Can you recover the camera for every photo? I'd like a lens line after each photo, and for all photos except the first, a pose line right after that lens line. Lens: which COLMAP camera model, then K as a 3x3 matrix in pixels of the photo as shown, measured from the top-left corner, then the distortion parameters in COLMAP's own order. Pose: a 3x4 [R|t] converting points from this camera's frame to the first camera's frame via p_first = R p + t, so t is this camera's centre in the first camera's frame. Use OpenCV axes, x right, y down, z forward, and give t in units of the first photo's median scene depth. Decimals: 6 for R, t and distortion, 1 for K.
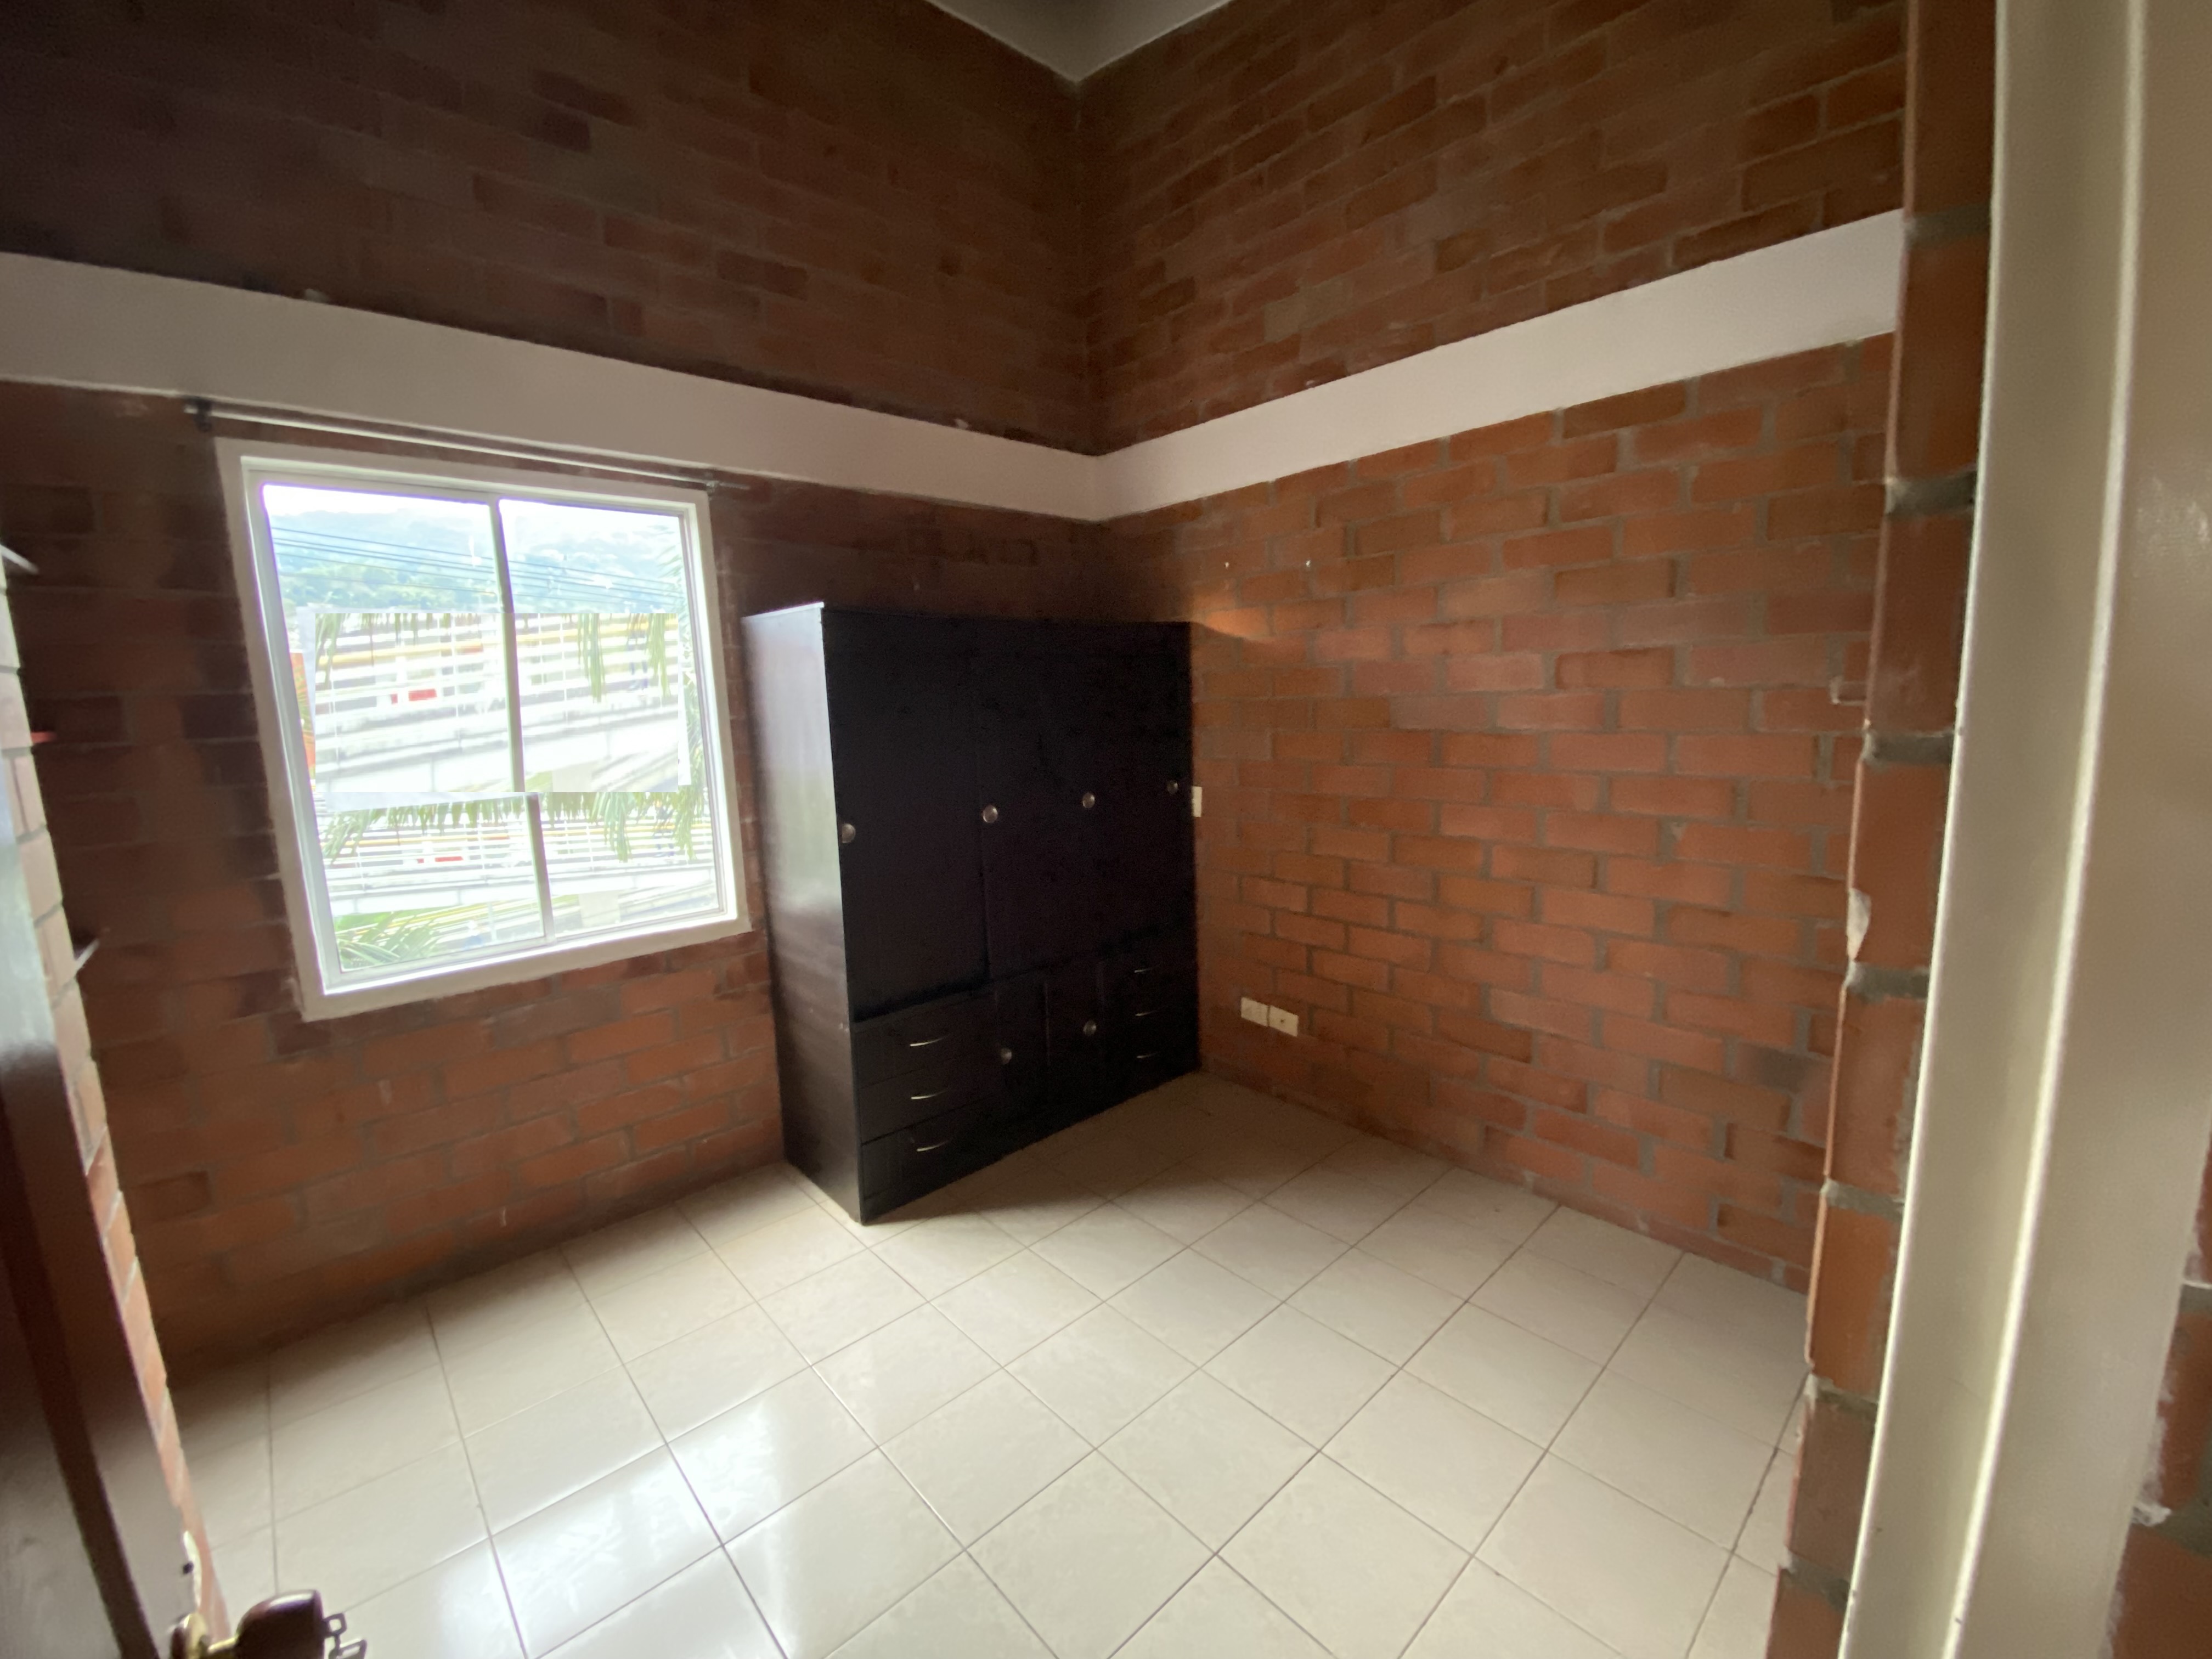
lens RADIAL K [[893.8, 0, 1094.3], [0, 893.8, 824.1], [0, 0, 1]] dist [0.015563, -0.017648]
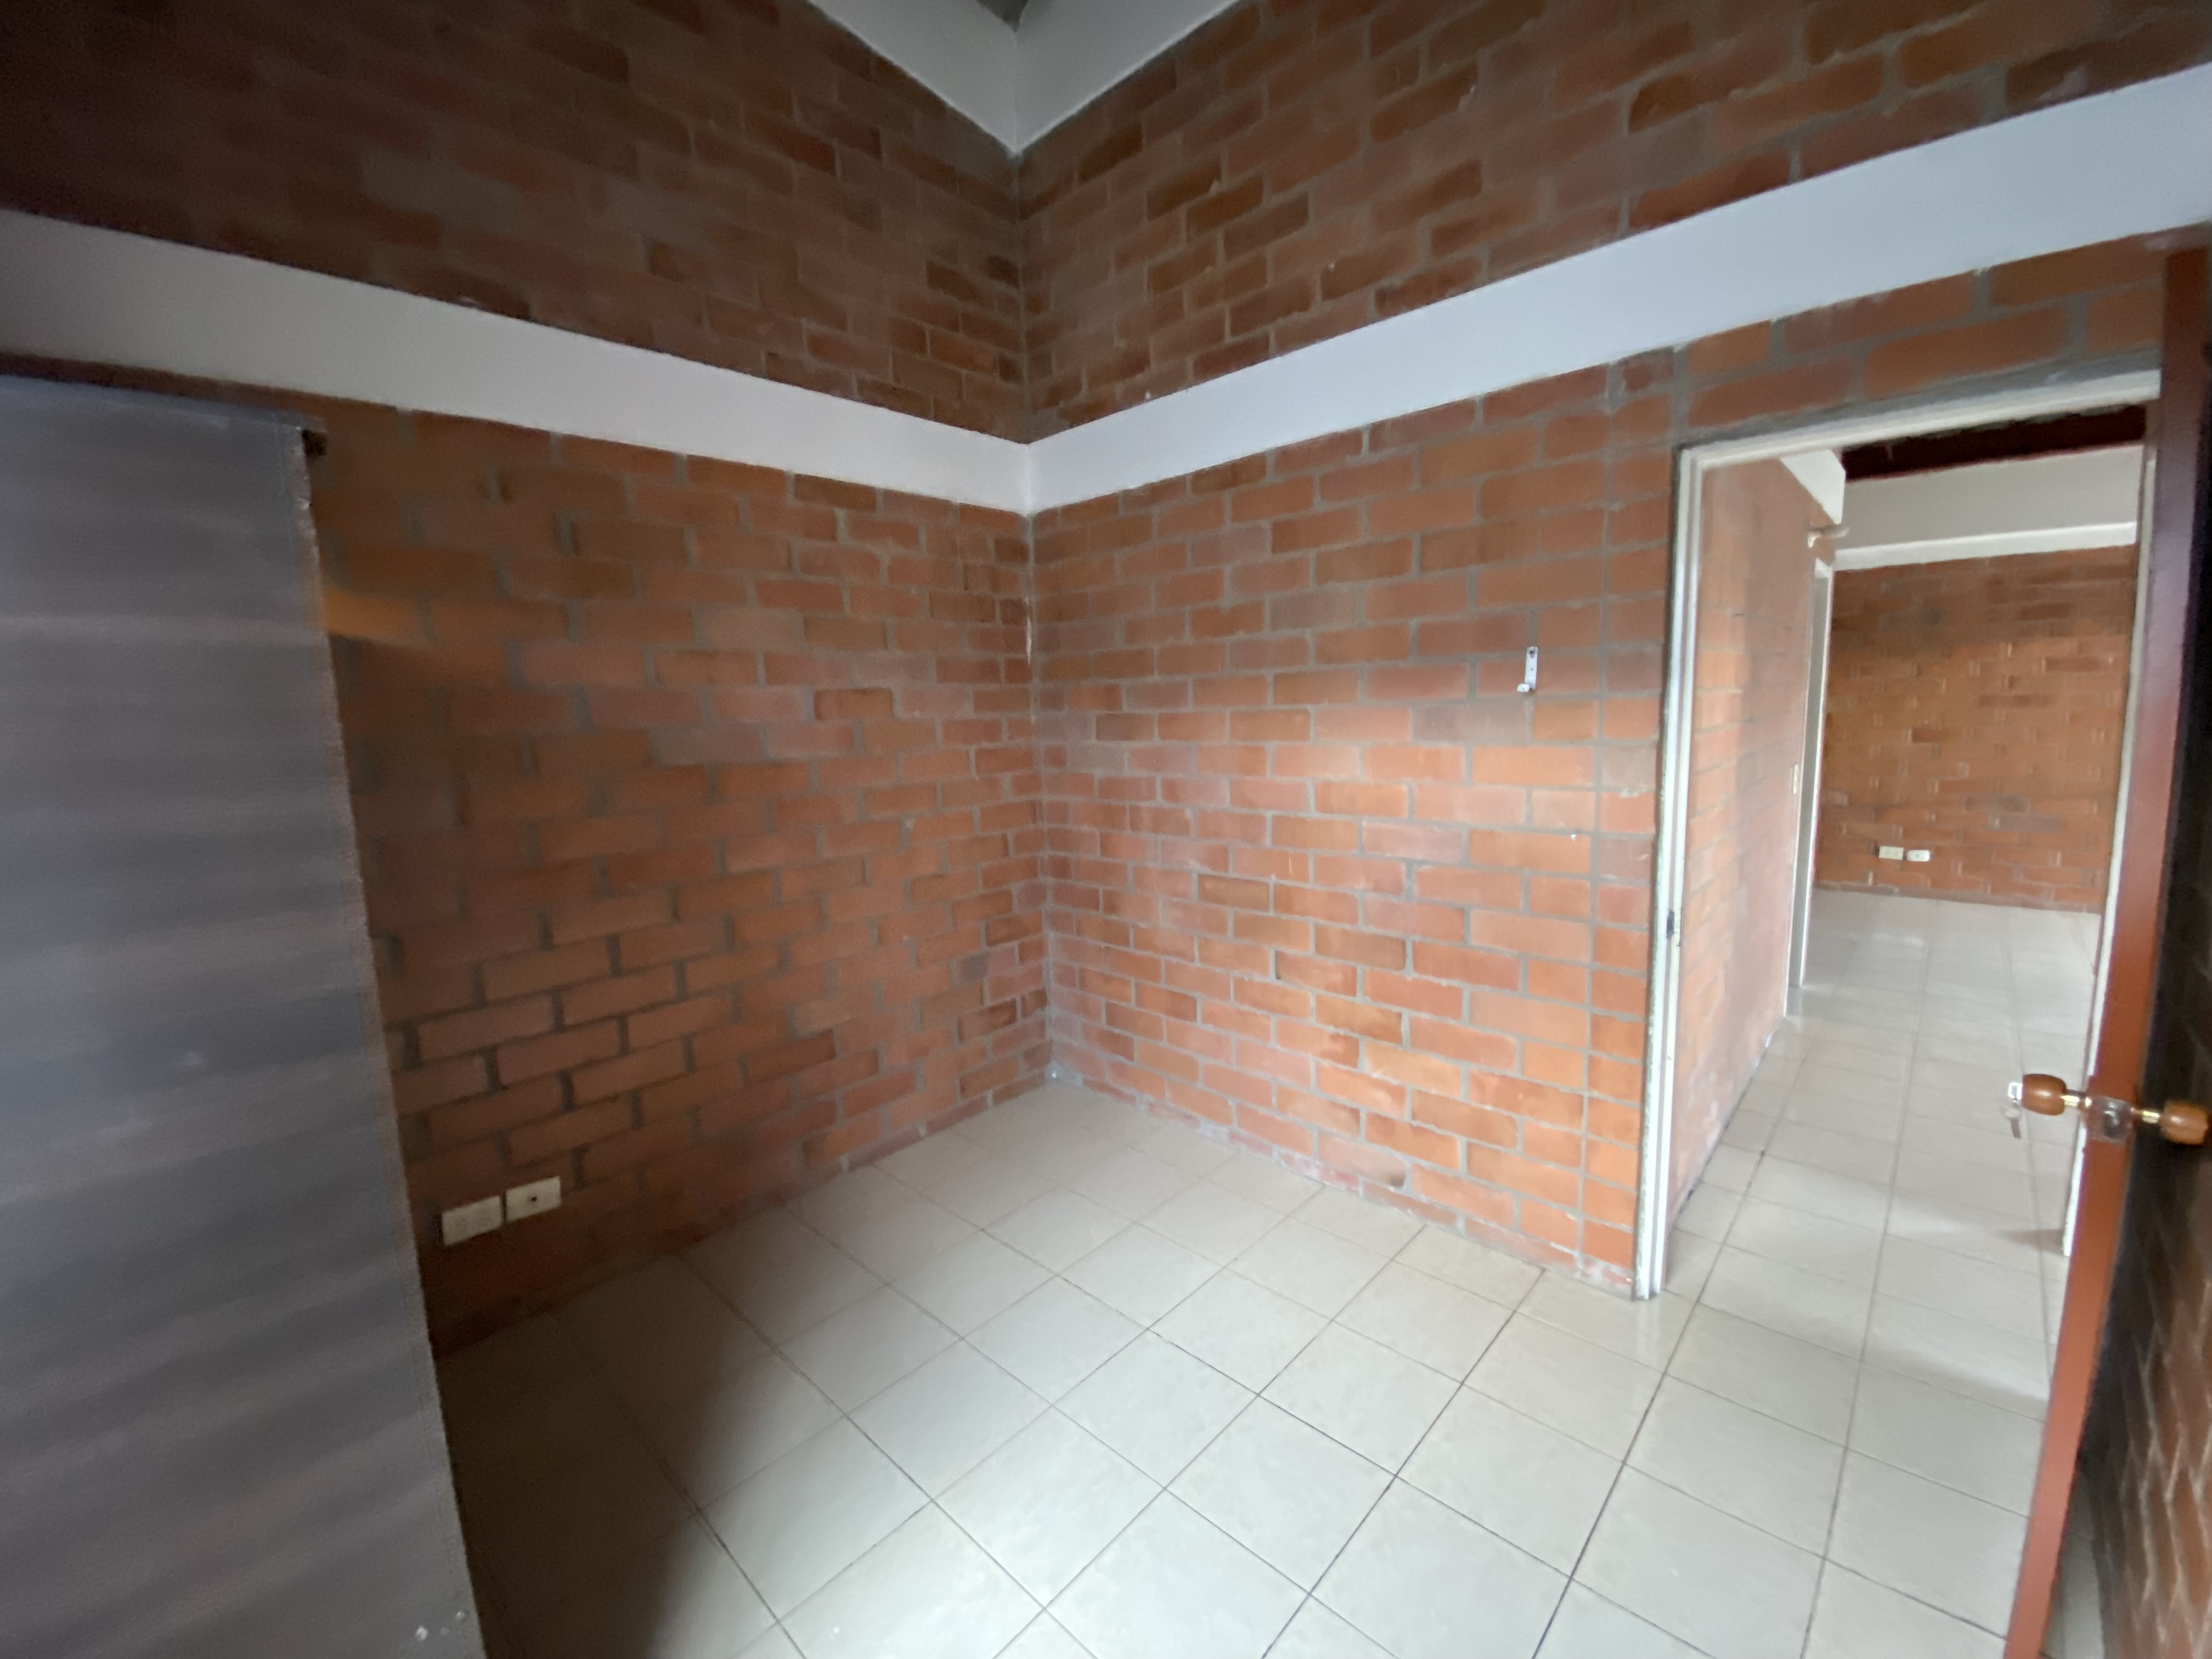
lens RADIAL K [[893.8, 0, 1105.0], [0, 893.8, 821.7], [0, 0, 1]] dist [0.015563, -0.017648]
pose [[-0.072277, -0.096758, 0.992680, -0.601851], [0.179610, 0.977749, 0.108380, -0.076827], [-0.981079, 0.186129, -0.053291, 0.678649]]
